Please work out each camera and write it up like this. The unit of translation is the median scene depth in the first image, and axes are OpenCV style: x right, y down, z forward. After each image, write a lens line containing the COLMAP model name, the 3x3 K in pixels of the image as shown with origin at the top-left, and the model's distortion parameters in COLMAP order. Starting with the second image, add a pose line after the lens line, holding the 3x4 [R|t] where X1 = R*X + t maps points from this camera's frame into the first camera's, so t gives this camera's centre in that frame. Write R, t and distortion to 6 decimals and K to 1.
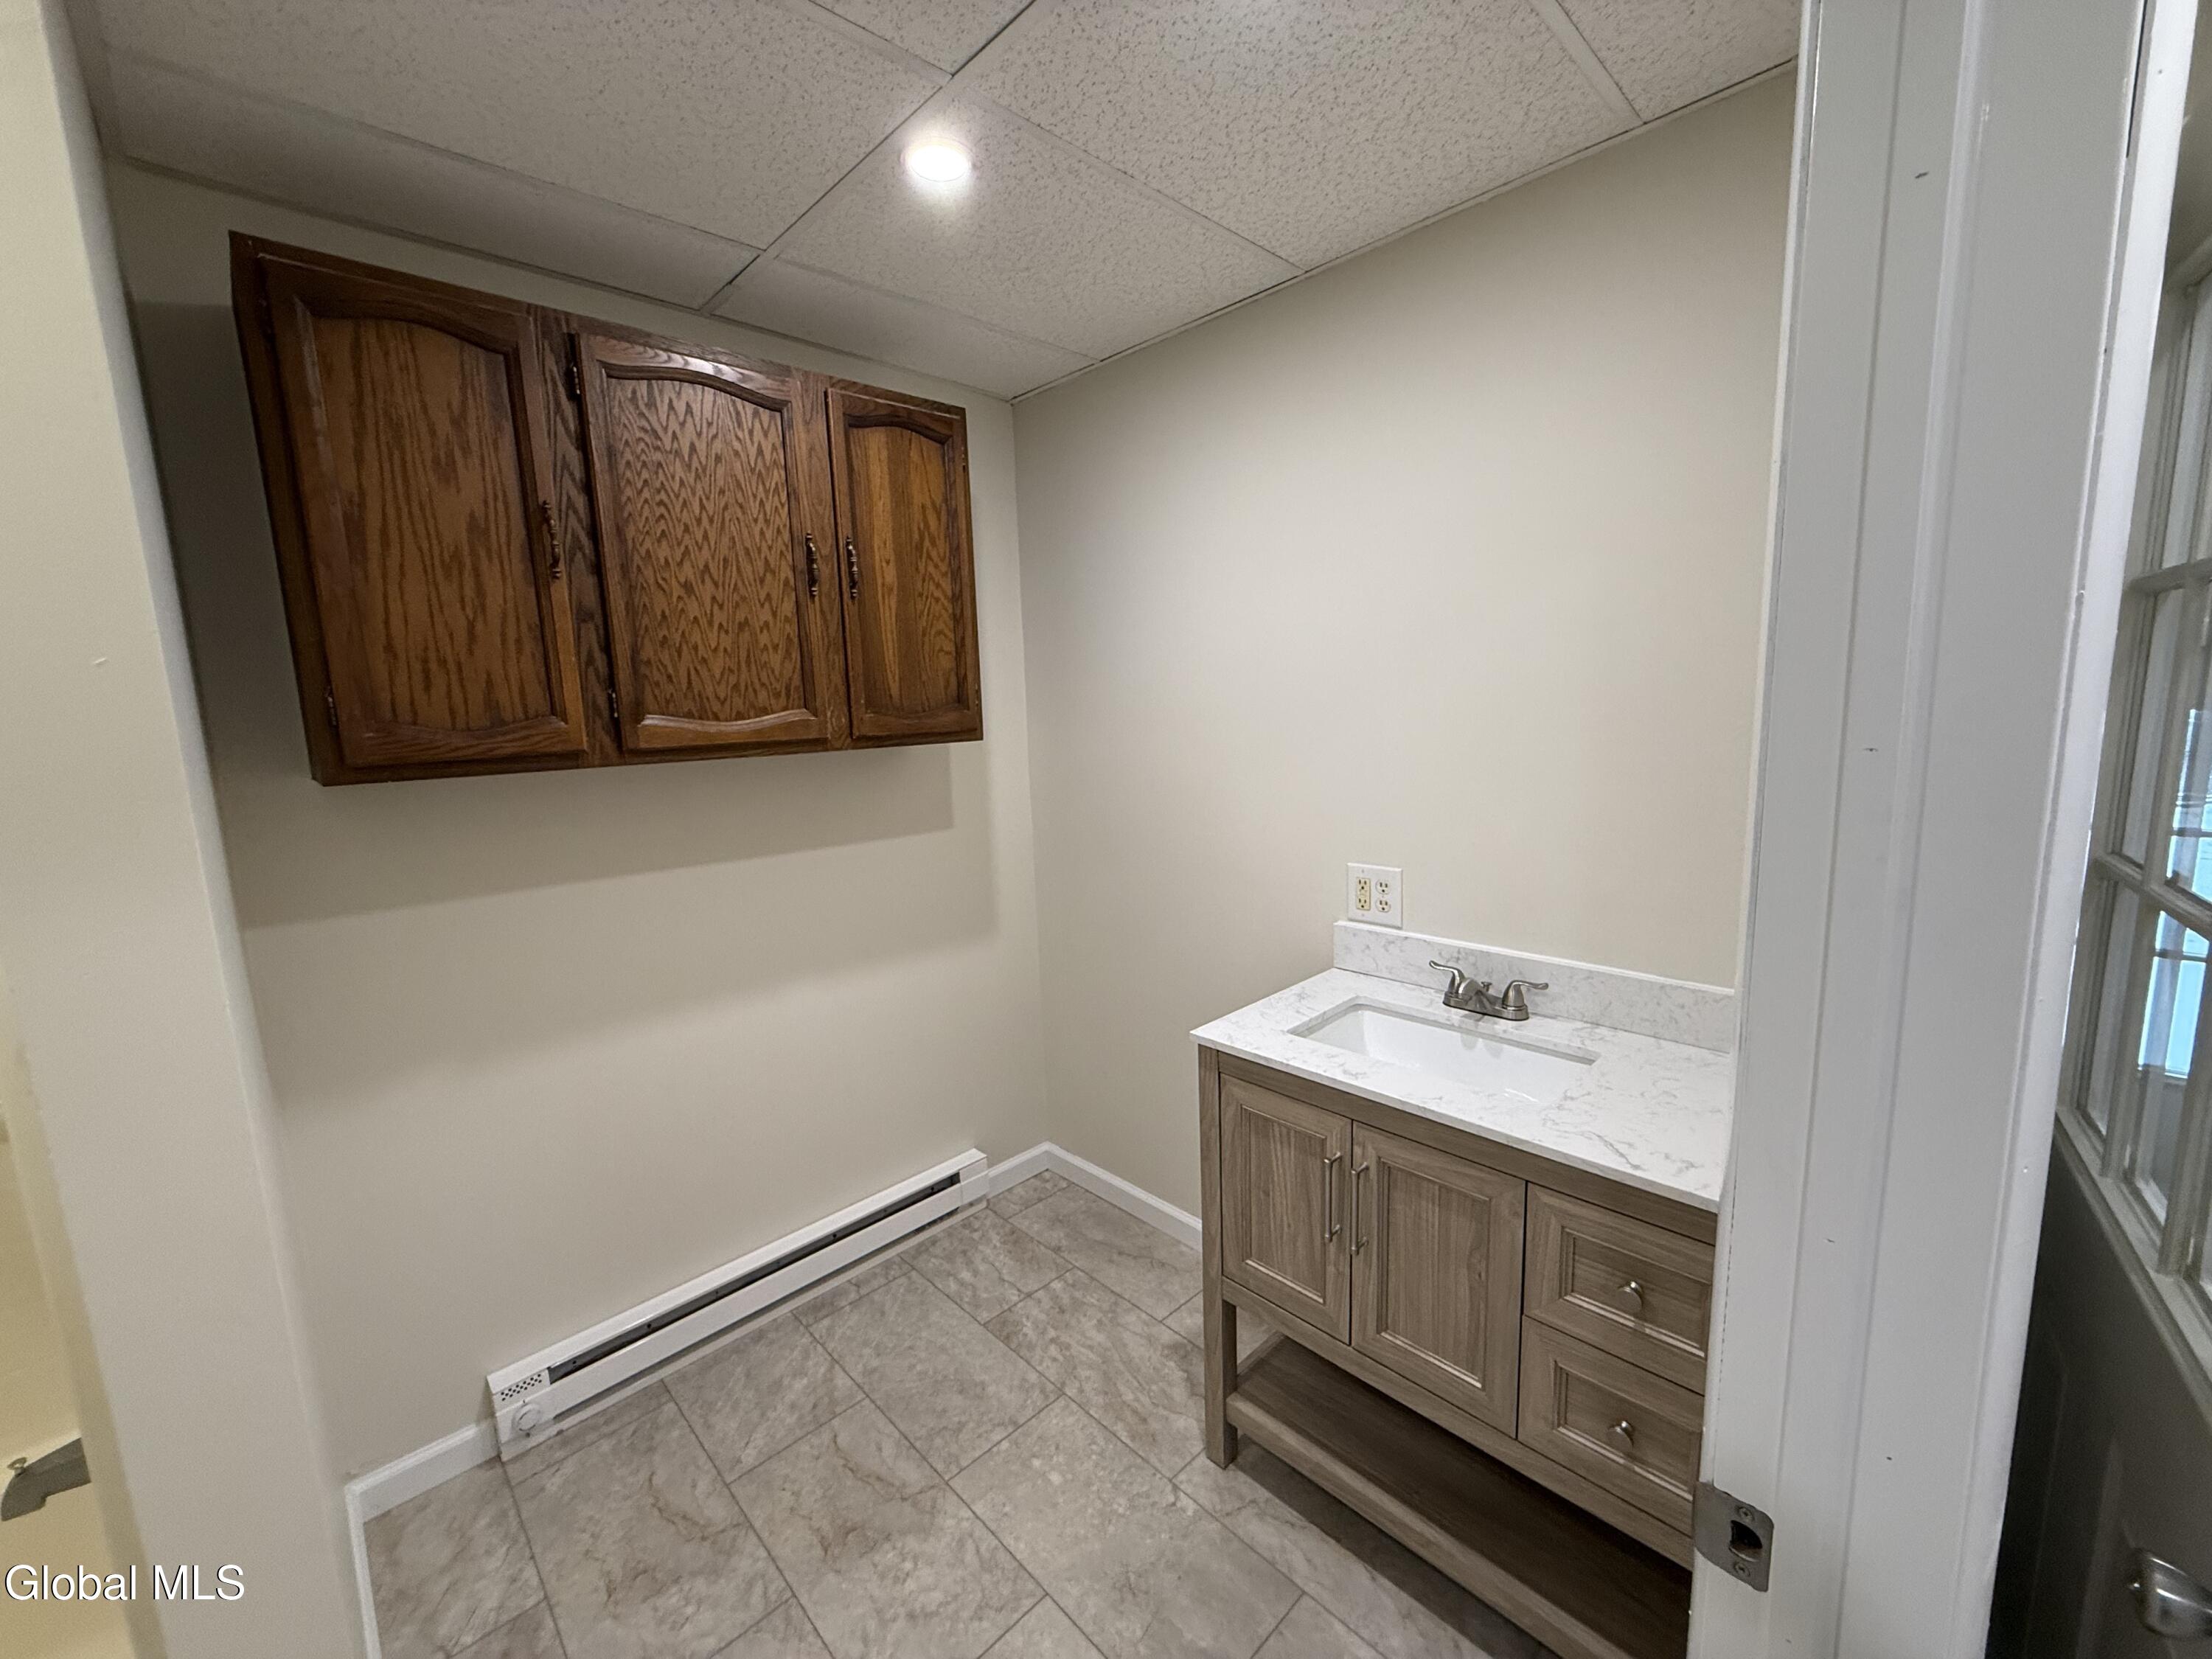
lens RADIAL K [[876.7, 0, 1099.2], [0, 876.7, 829.3], [0, 0, 1]] dist [0.001978, 0.000129]
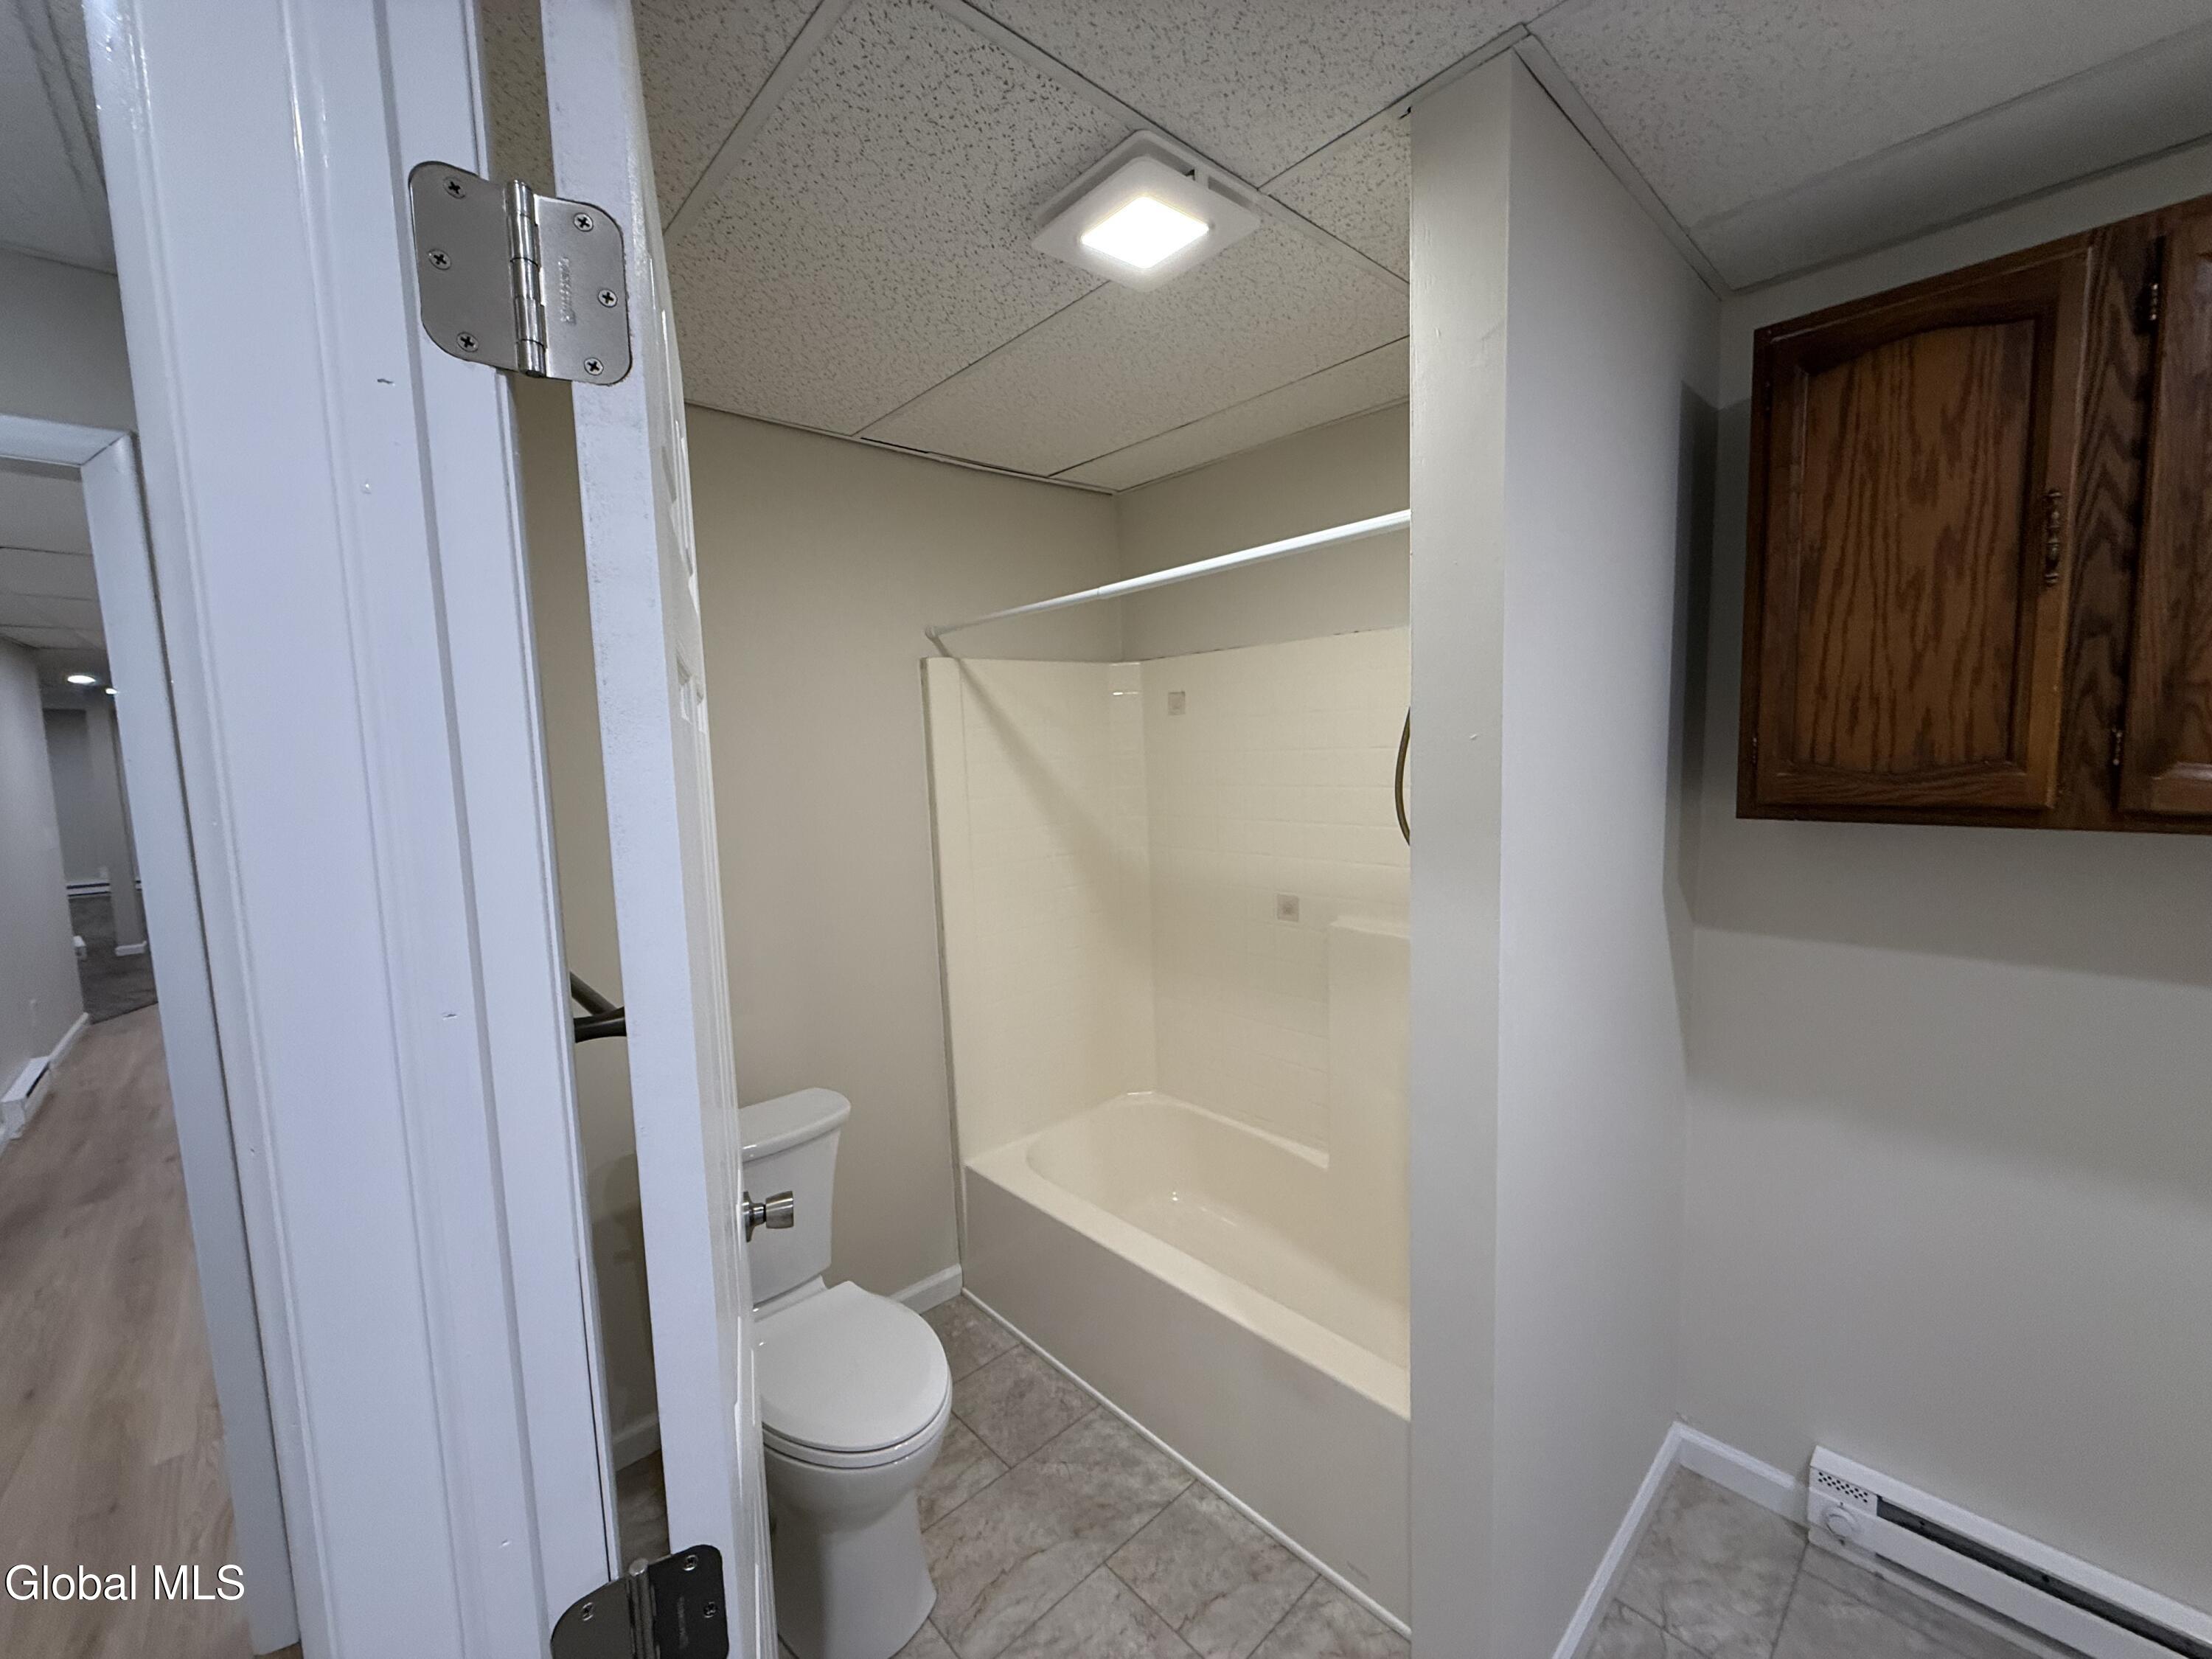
lens RADIAL K [[876.7, 0, 1099.2], [0, 876.7, 829.3], [0, 0, 1]] dist [0.001978, 0.000129]
pose [[-0.010442, 0.132753, -0.991094, 0.196323], [-0.114220, 0.984503, 0.133073, -0.082602], [0.993401, 0.114593, 0.004883, 0.187019]]
